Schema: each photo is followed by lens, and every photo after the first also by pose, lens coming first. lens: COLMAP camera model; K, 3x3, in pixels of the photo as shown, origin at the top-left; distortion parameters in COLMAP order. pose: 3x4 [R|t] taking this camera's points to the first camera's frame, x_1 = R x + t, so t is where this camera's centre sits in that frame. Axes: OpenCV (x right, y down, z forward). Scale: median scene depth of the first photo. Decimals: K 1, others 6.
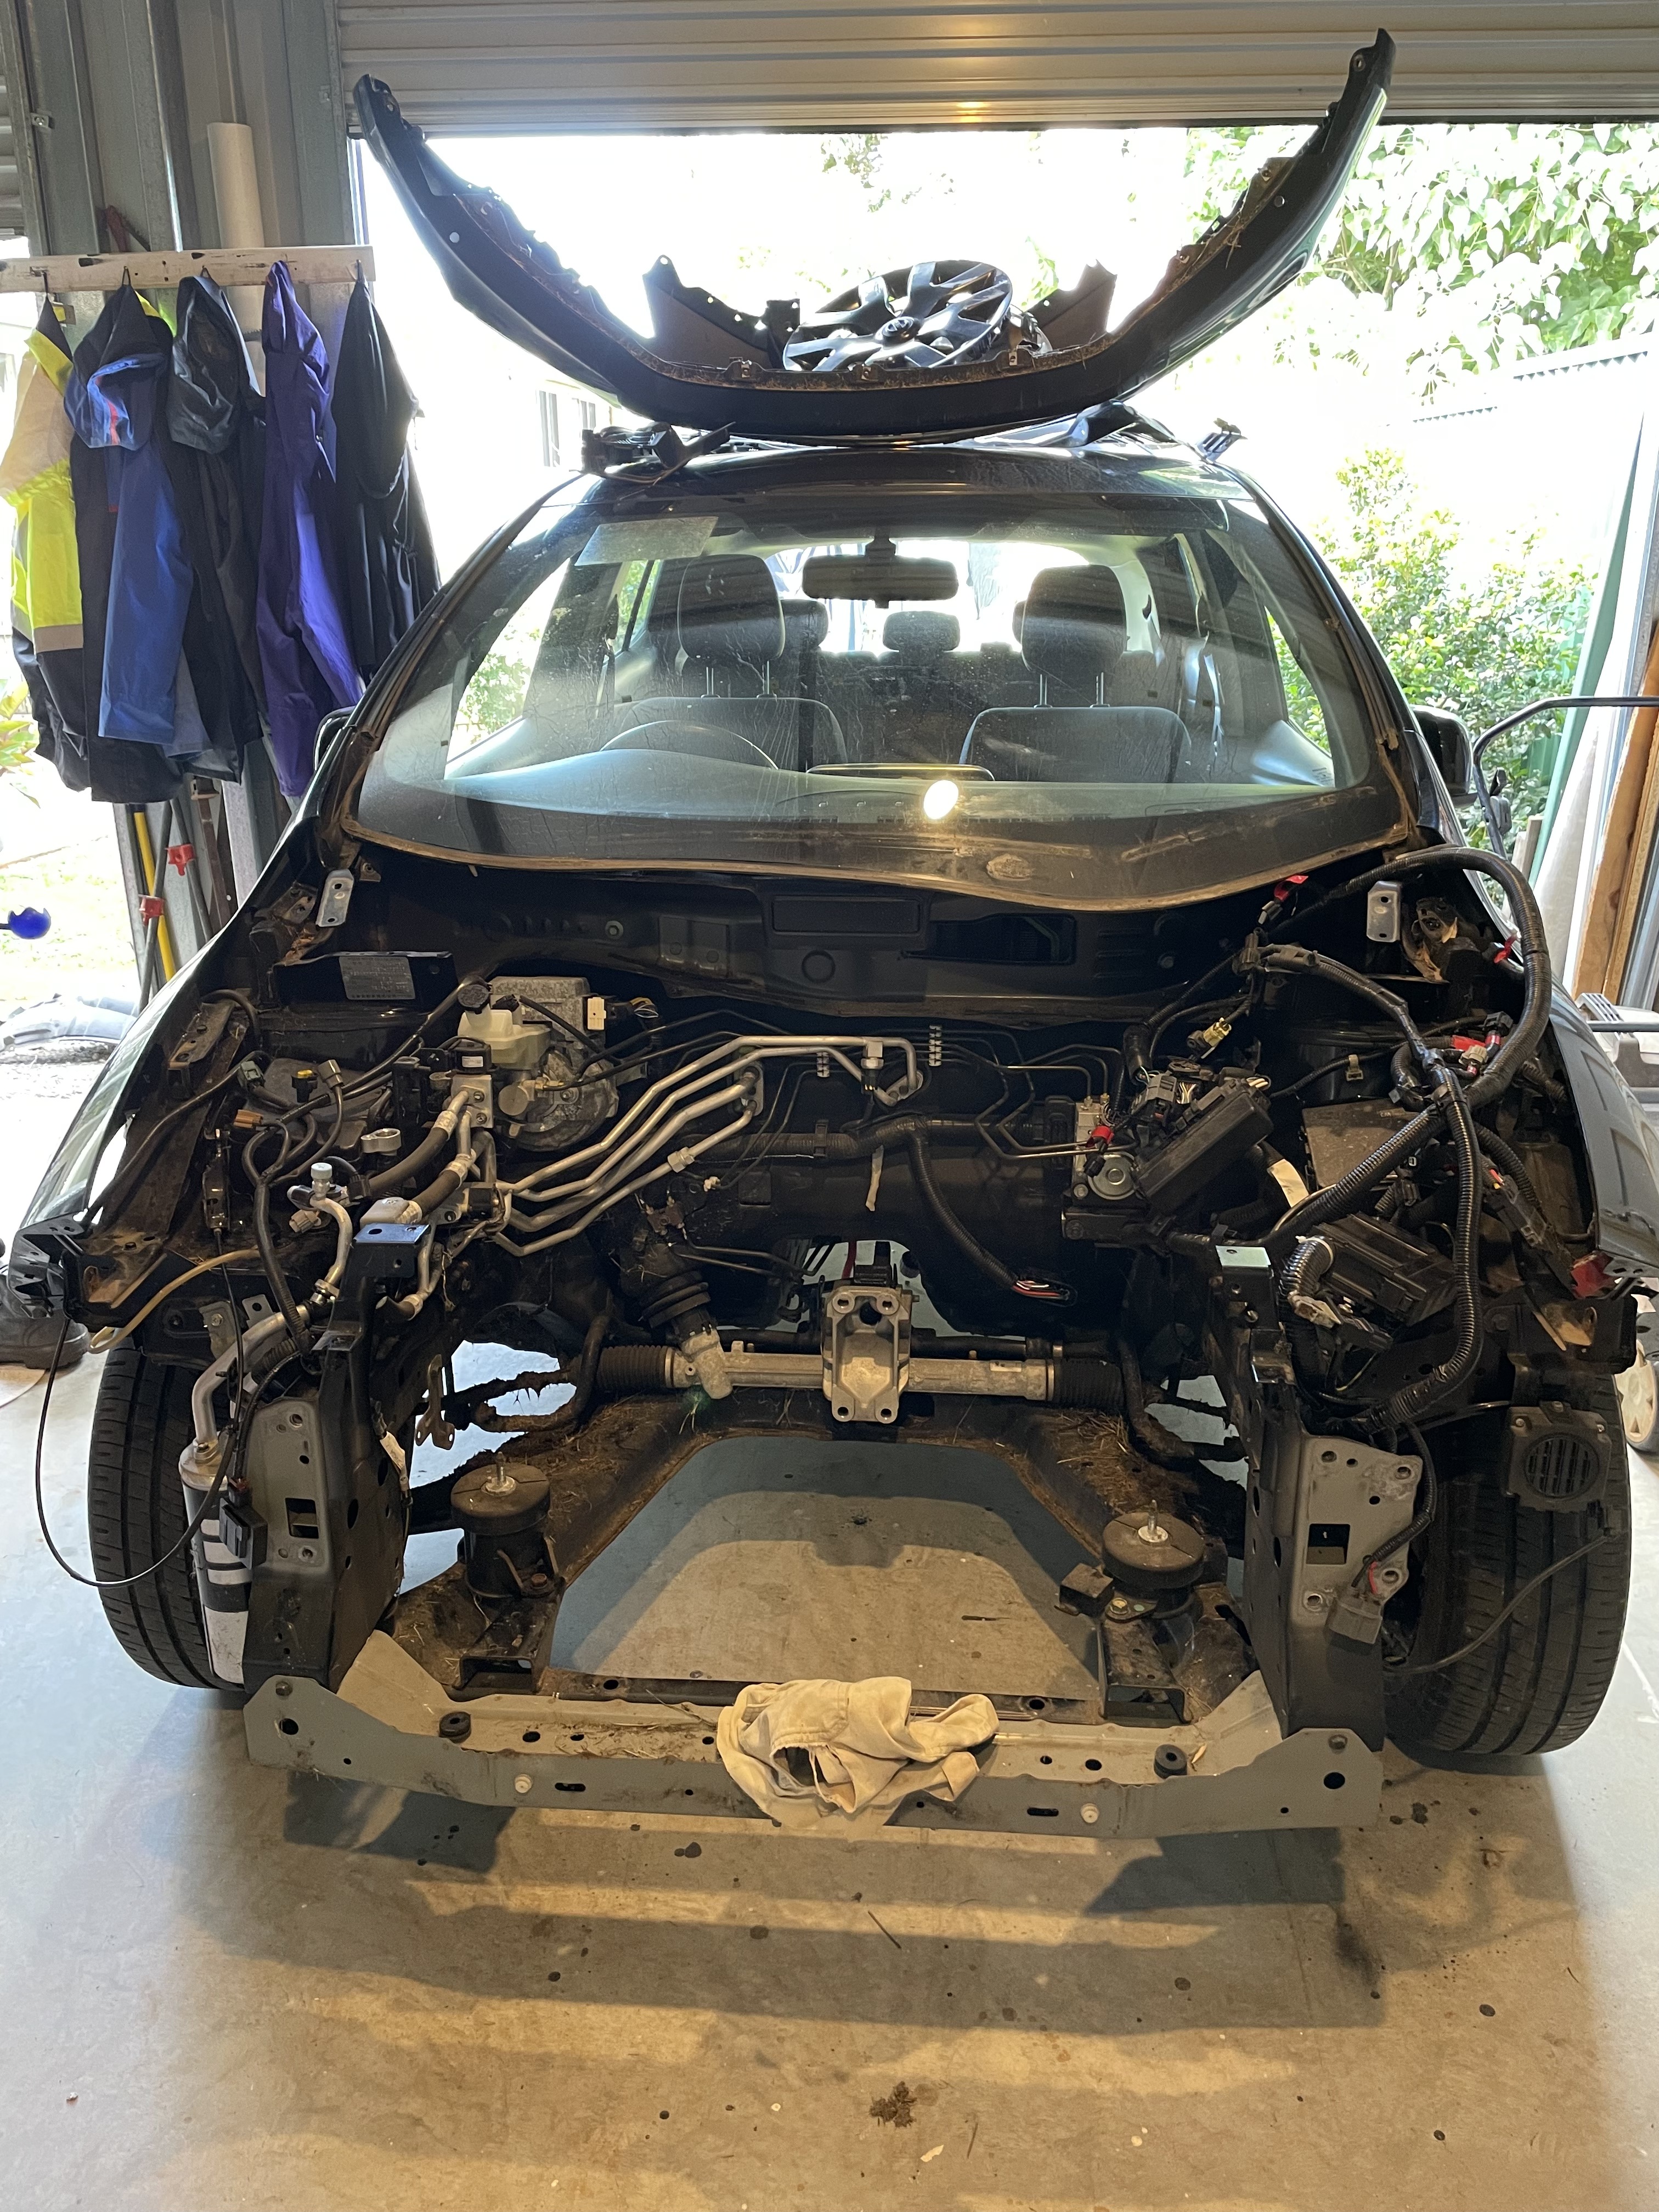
lens RADIAL K [[1654.1, 0, 829.5], [0, 1654.1, 1106.0], [0, 0, 1]] dist [0.031306, -0.067635]
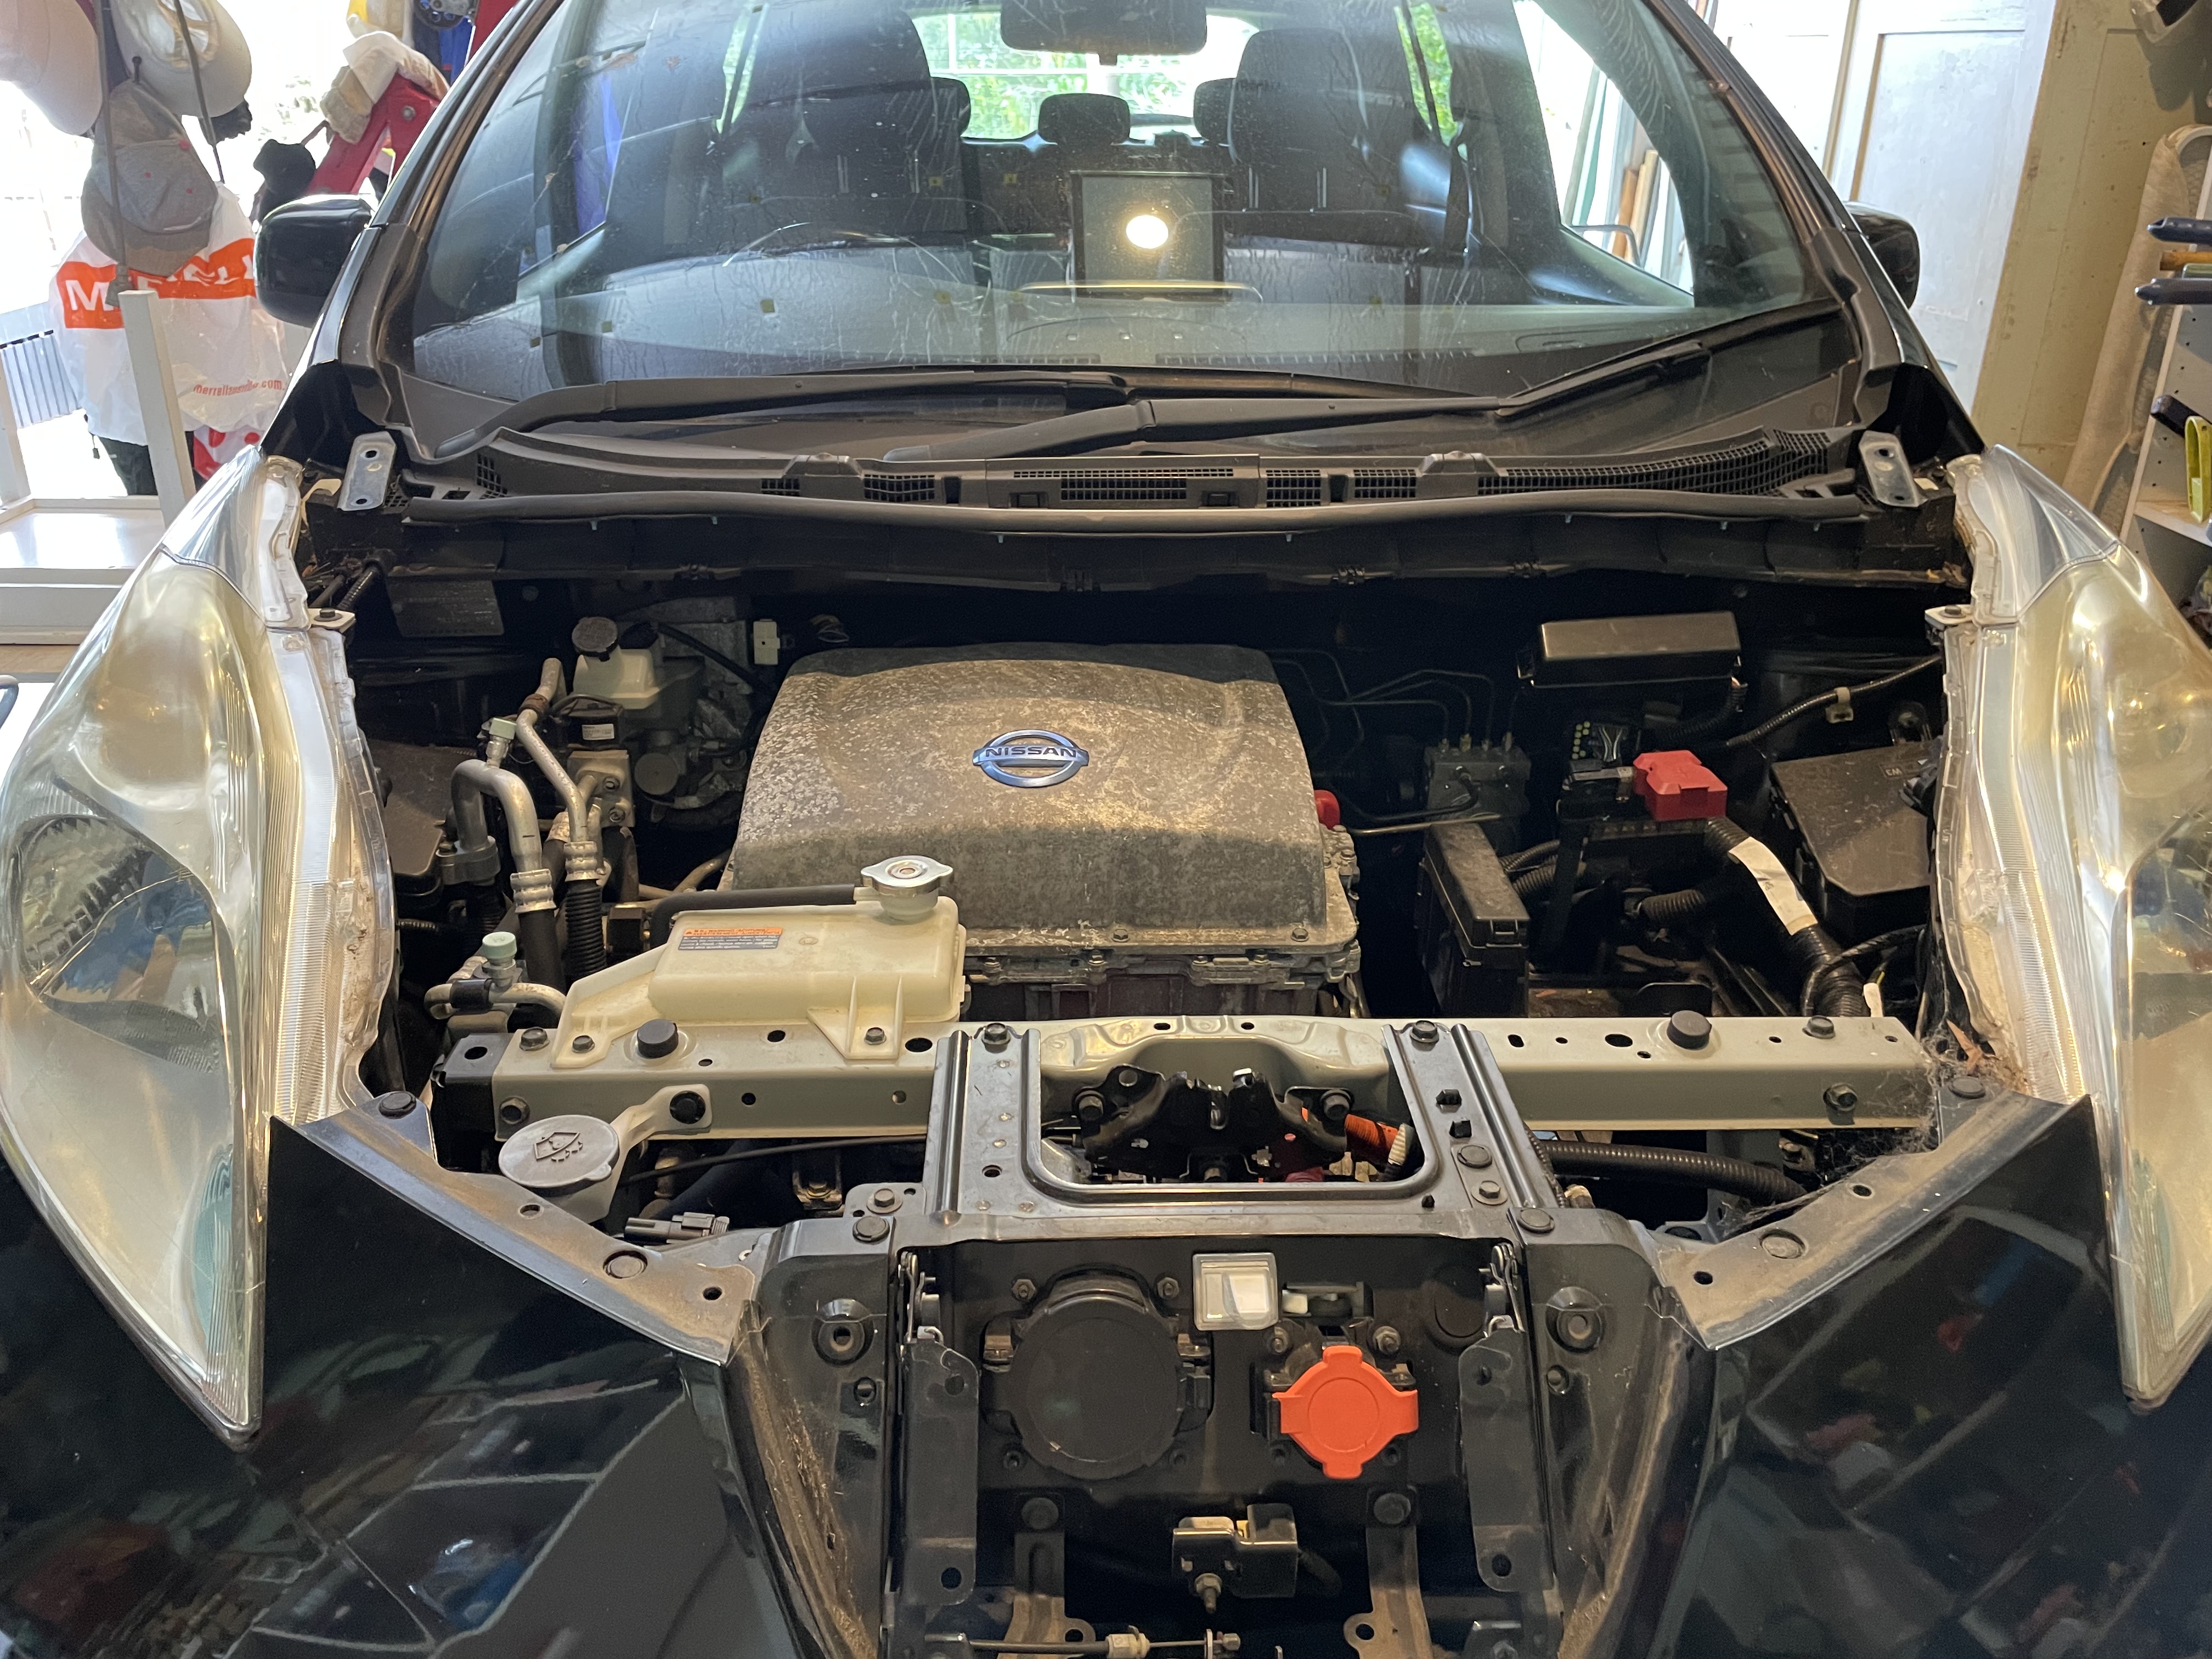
lens RADIAL K [[1654.1, 0, 1097.5], [0, 1654.1, 828.5], [0, 0, 1]] dist [0.031306, -0.067635]
pose [[0.993221, -0.035017, 0.110845, -0.082133], [0.023068, 0.993959, 0.107304, -0.049597], [-0.113933, -0.104019, 0.988028, 0.282305]]
